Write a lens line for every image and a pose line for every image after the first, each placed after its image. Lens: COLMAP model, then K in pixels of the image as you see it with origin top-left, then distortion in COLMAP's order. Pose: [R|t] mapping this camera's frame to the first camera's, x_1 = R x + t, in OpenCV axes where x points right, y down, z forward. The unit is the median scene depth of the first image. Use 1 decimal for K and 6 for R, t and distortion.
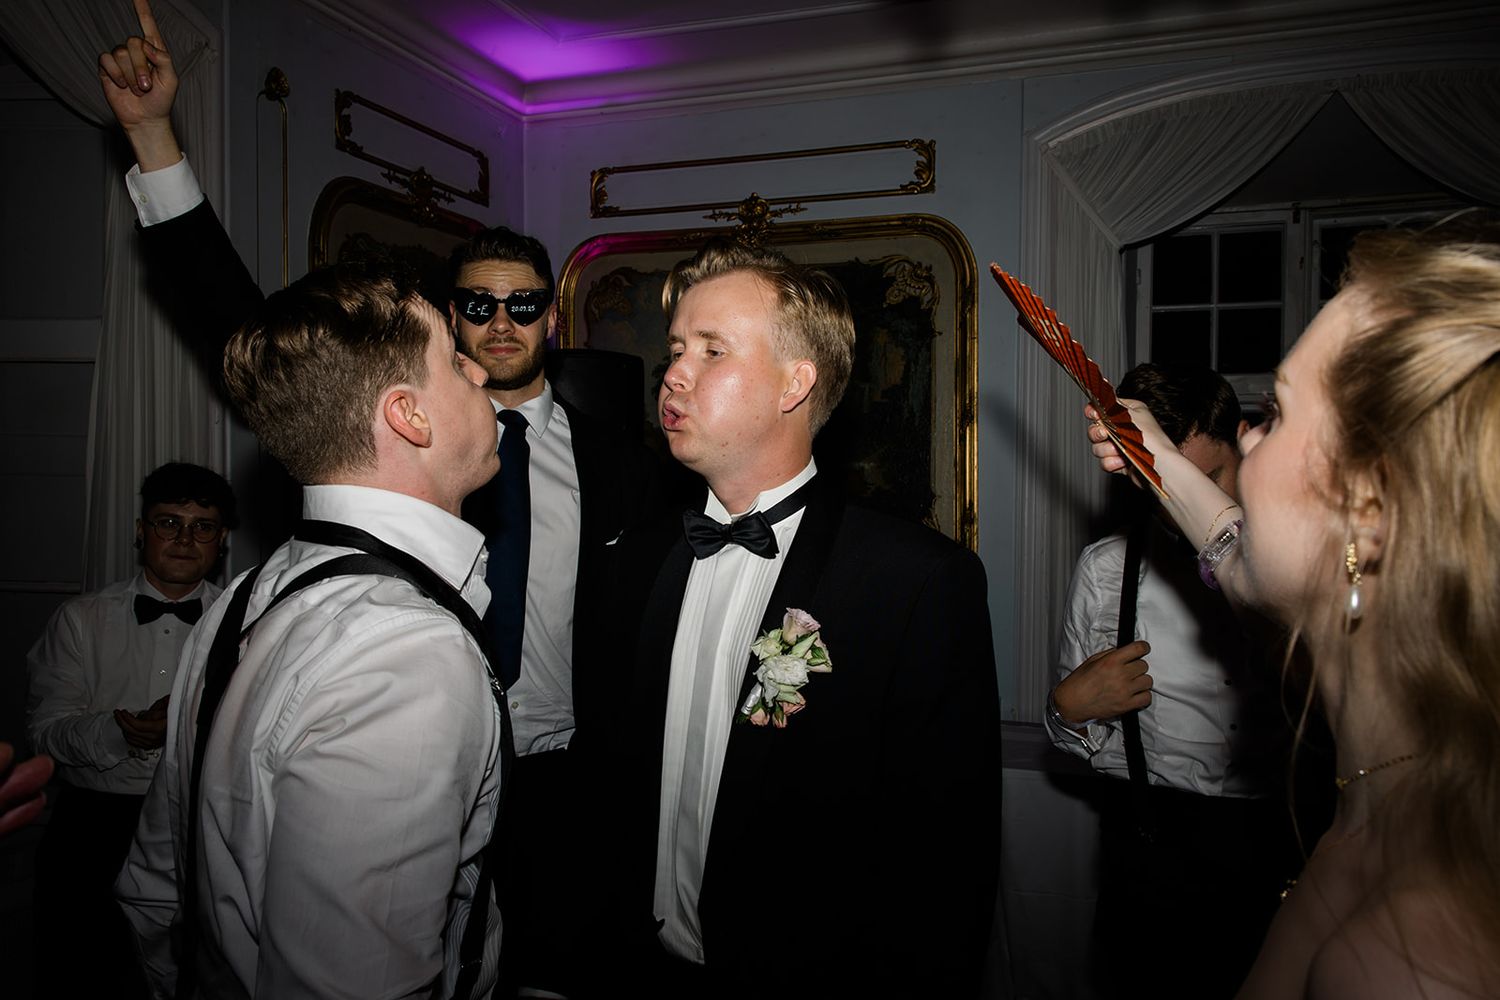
lens RADIAL K [[1162.4, 0, 750.0], [0, 1162.4, 500.0], [0, 0, 1]] dist [-0.000718, 0.005991]
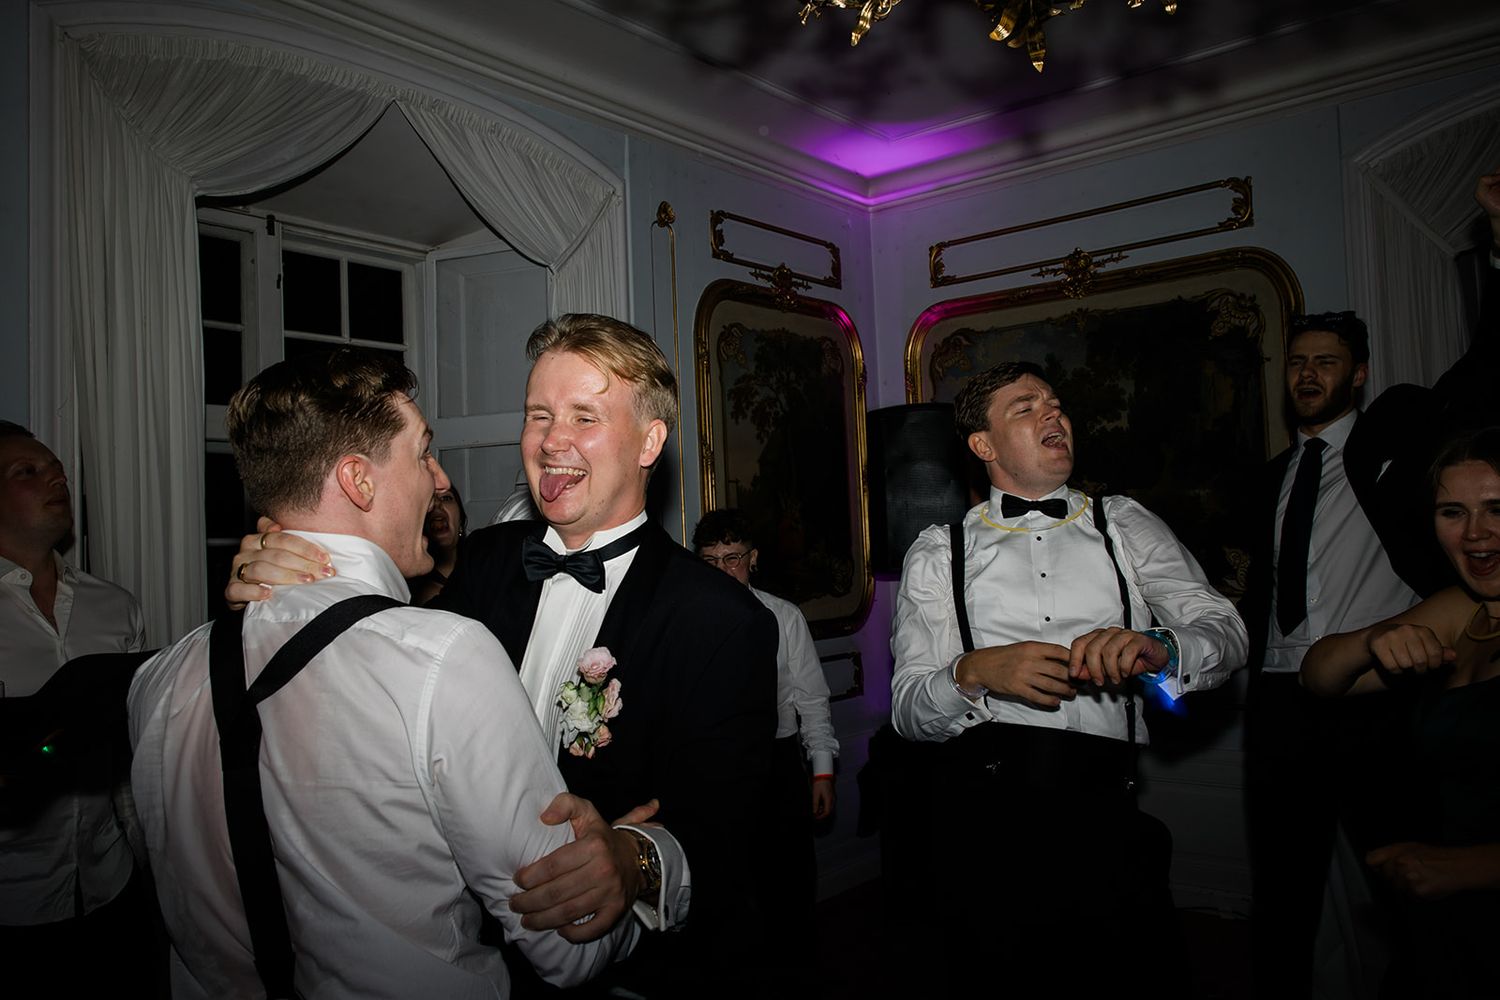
lens RADIAL K [[1162.4, 0, 750.0], [0, 1162.4, 500.0], [0, 0, 1]] dist [-0.000718, 0.005991]
pose [[0.941276, -0.056486, -0.332881, 0.066858], [0.037238, 0.997260, -0.063924, 0.029404], [0.335579, 0.047775, 0.940800, -0.115605]]
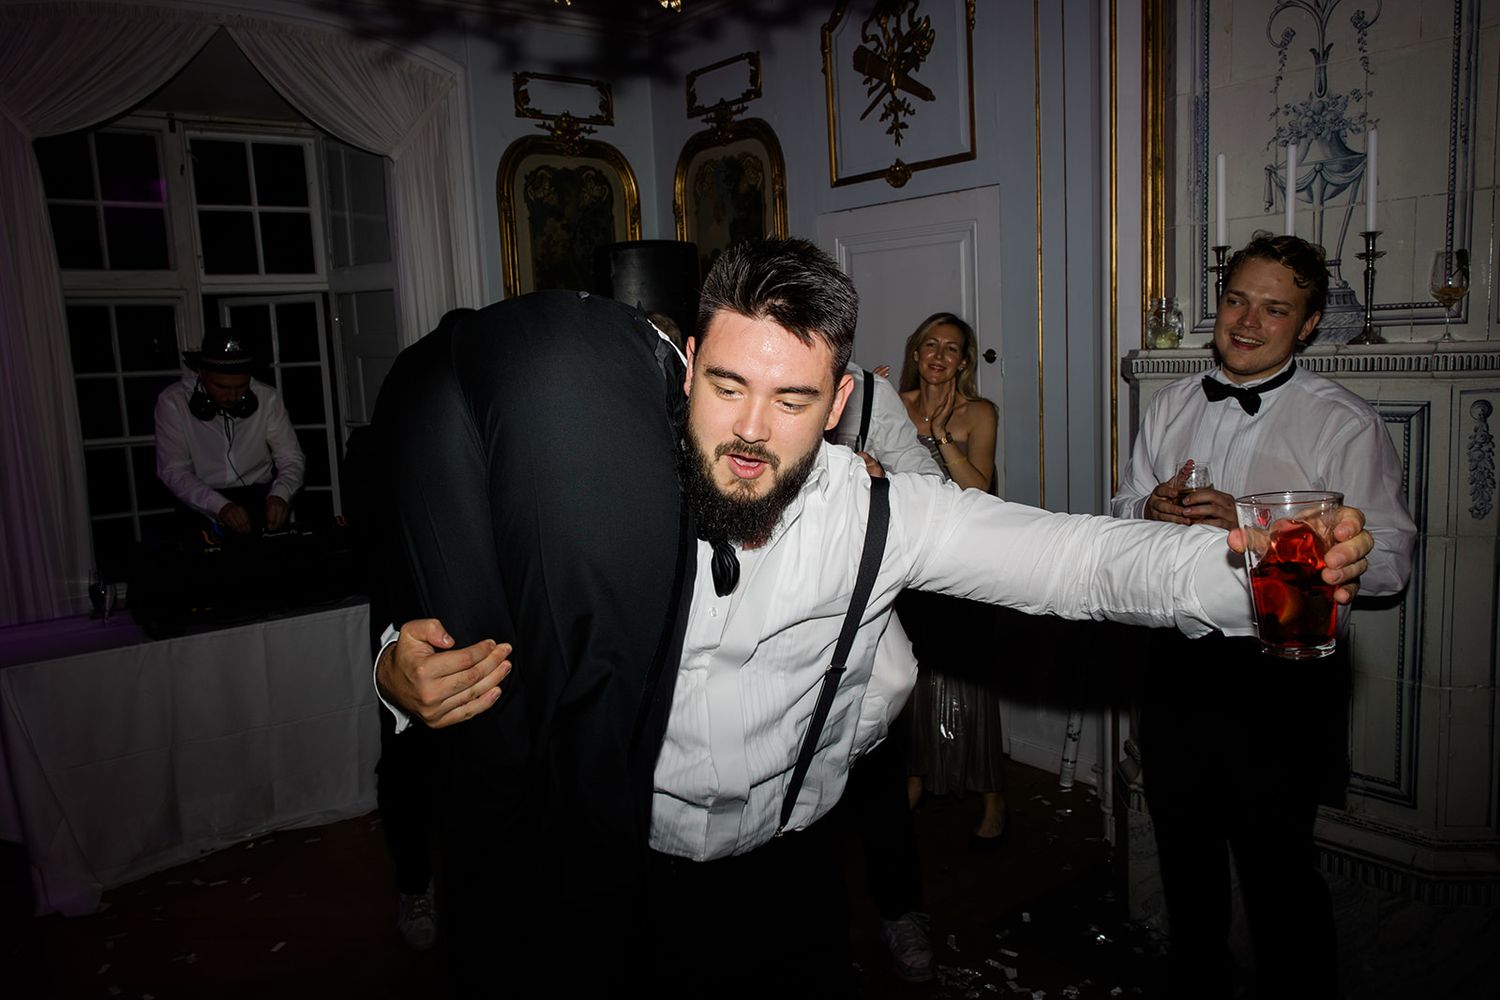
lens RADIAL K [[1162.4, 0, 750.0], [0, 1162.4, 500.0], [0, 0, 1]] dist [-0.000718, 0.005991]
pose [[0.516462, -0.145183, 0.843913, -0.238797], [0.062997, 0.989294, 0.131641, -0.003619], [-0.853990, -0.014823, 0.520079, -0.049351]]
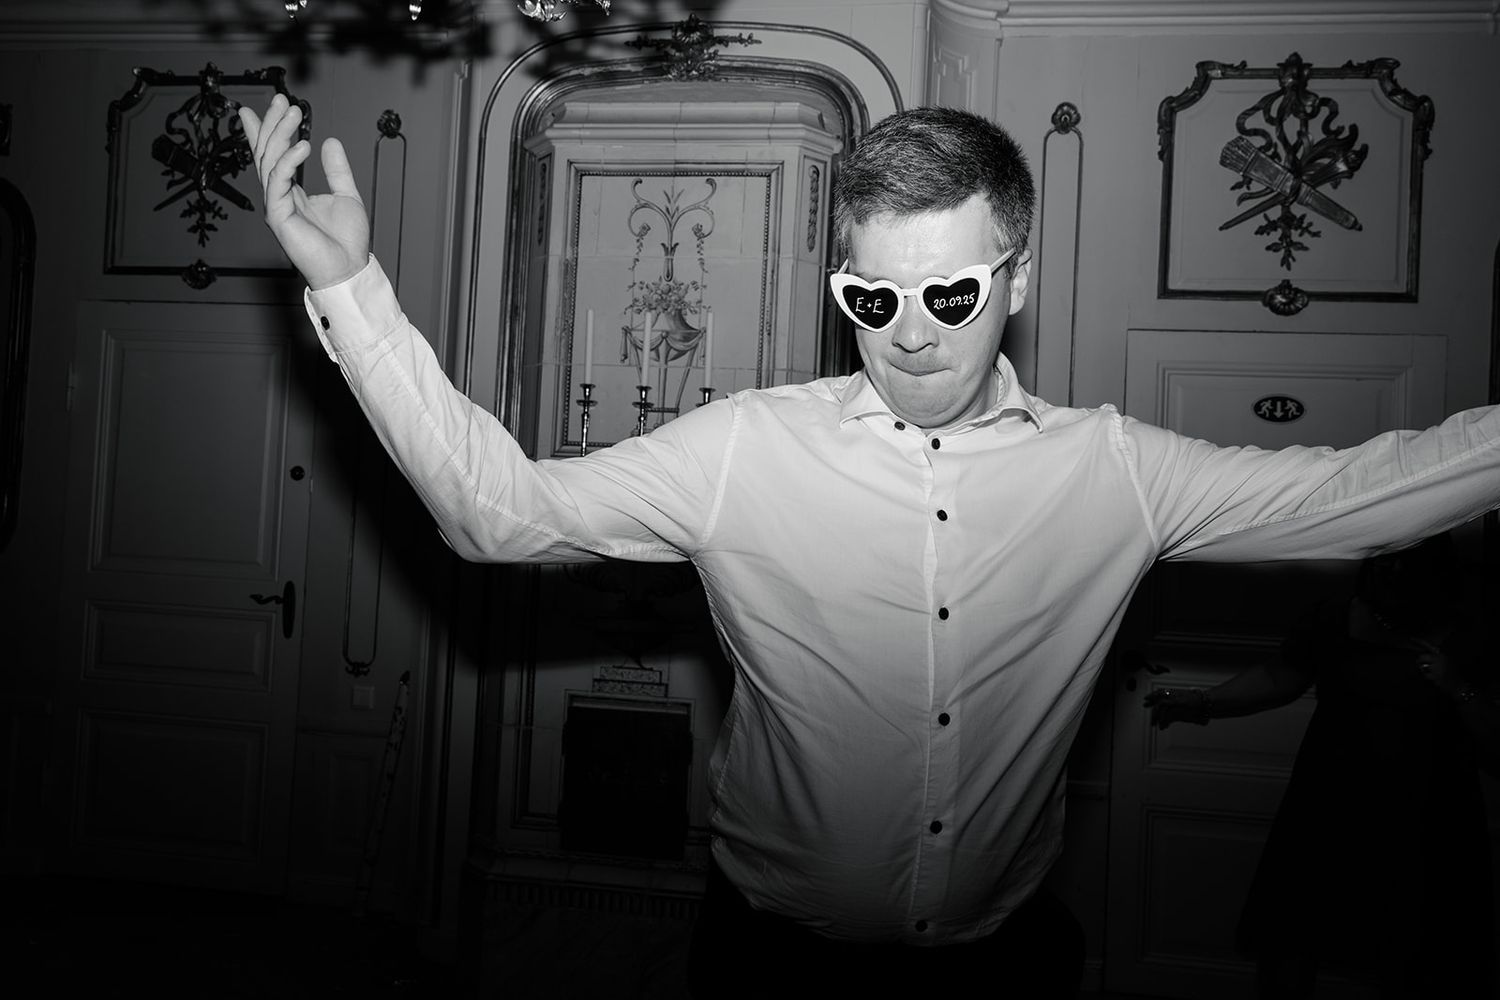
lens RADIAL K [[1177.9, 0, 750.0], [0, 1177.9, 500.0], [0, 0, 1]] dist [0.001902, 0.006101]
pose [[-0.205430, 0.021273, 0.978441, -0.316340], [-0.037469, 0.998860, -0.029584, 0.054439], [-0.977954, -0.042738, -0.204398, 0.119914]]
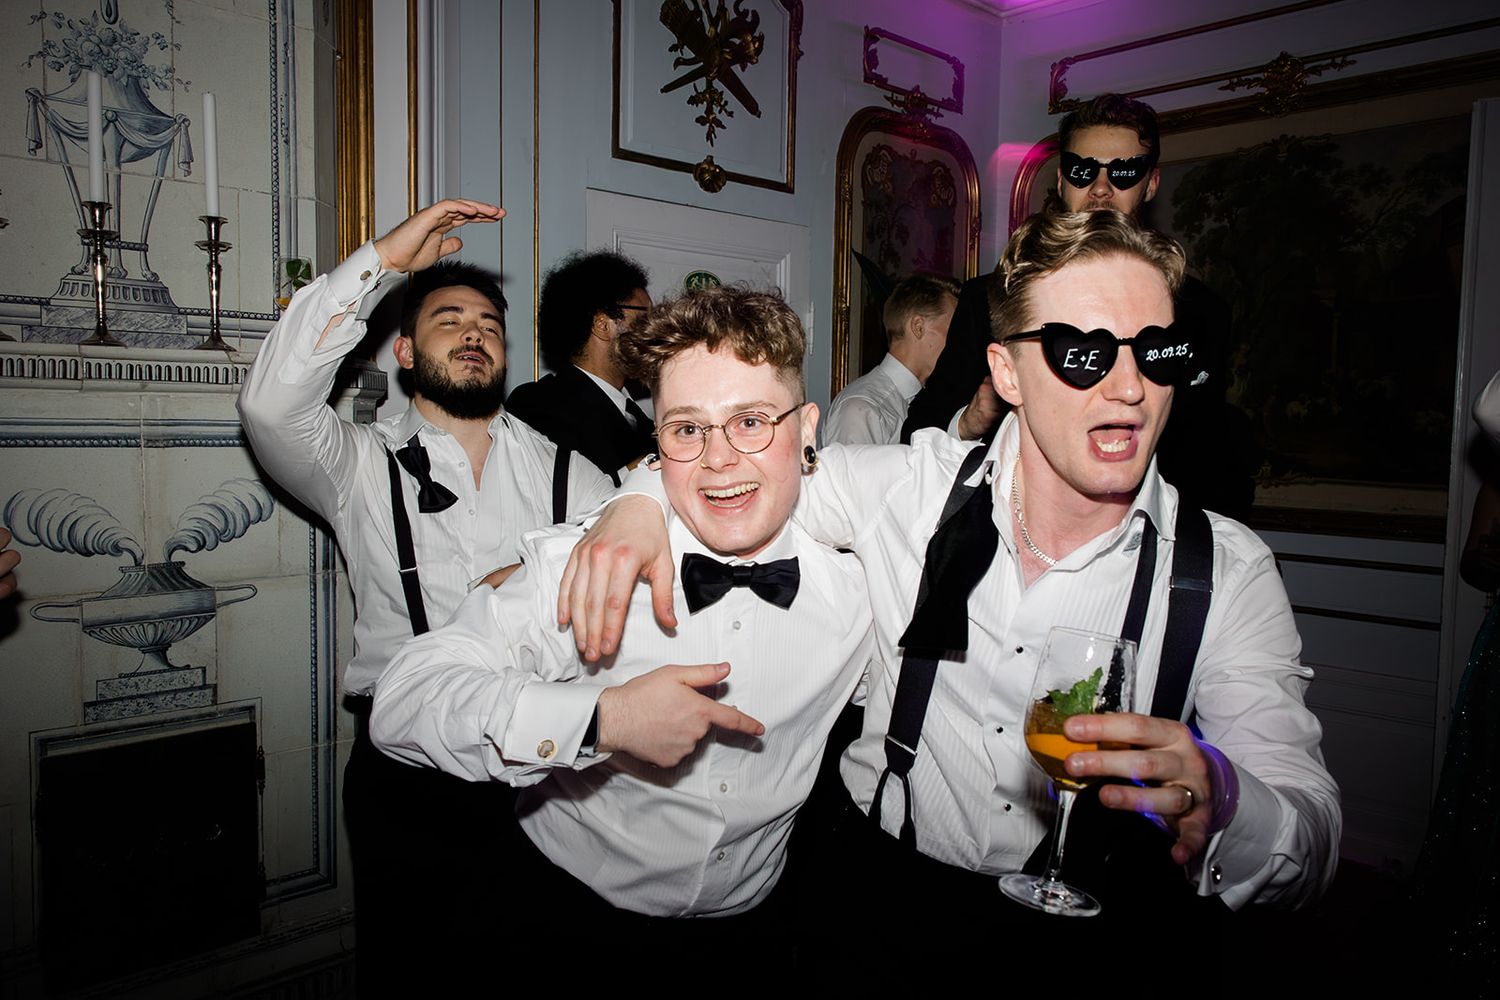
lens RADIAL K [[1162.4, 0, 750.0], [0, 1162.4, 500.0], [0, 0, 1]] dist [-0.000718, 0.005991]
pose [[-0.900140, -0.050194, 0.432700, 0.030824], [-0.013657, 0.996103, 0.087140, 0.031350], [-0.435387, 0.072528, -0.897317, 0.340194]]
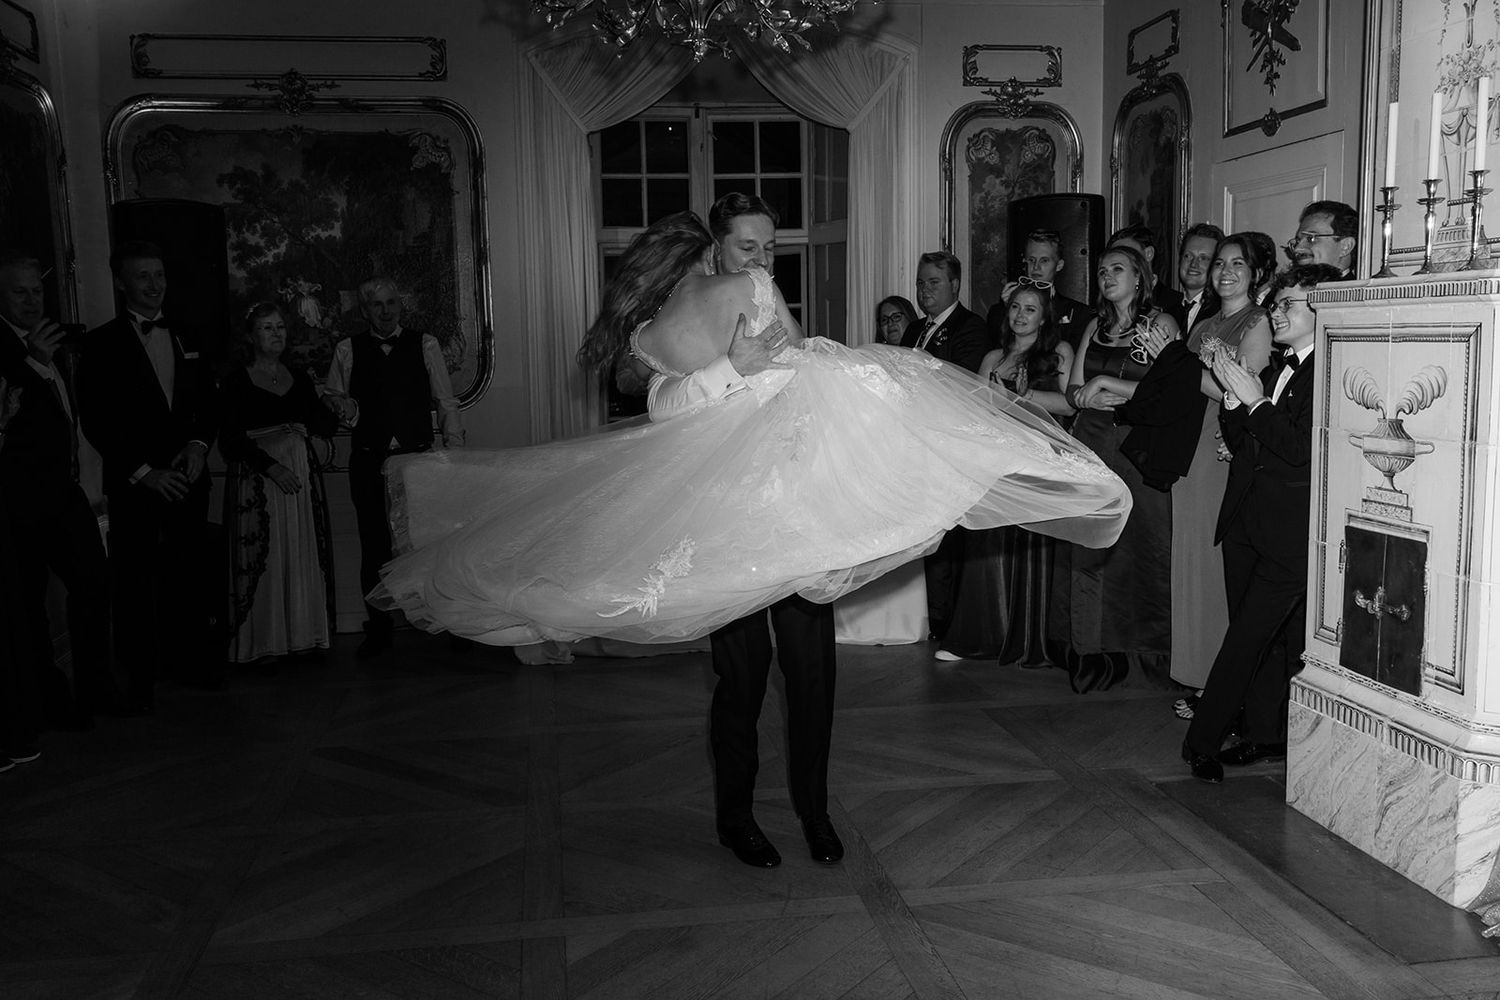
lens RADIAL K [[1337.9, 0, 733.7], [0, 1337.9, 507.6], [0, 0, 1]] dist [-0.001976, 0.008307]
pose [[0.881860, -0.083432, 0.464071, -0.287636], [0.034182, 0.992943, 0.113558, 0.047492], [-0.470270, -0.084279, 0.878489, -0.491282]]
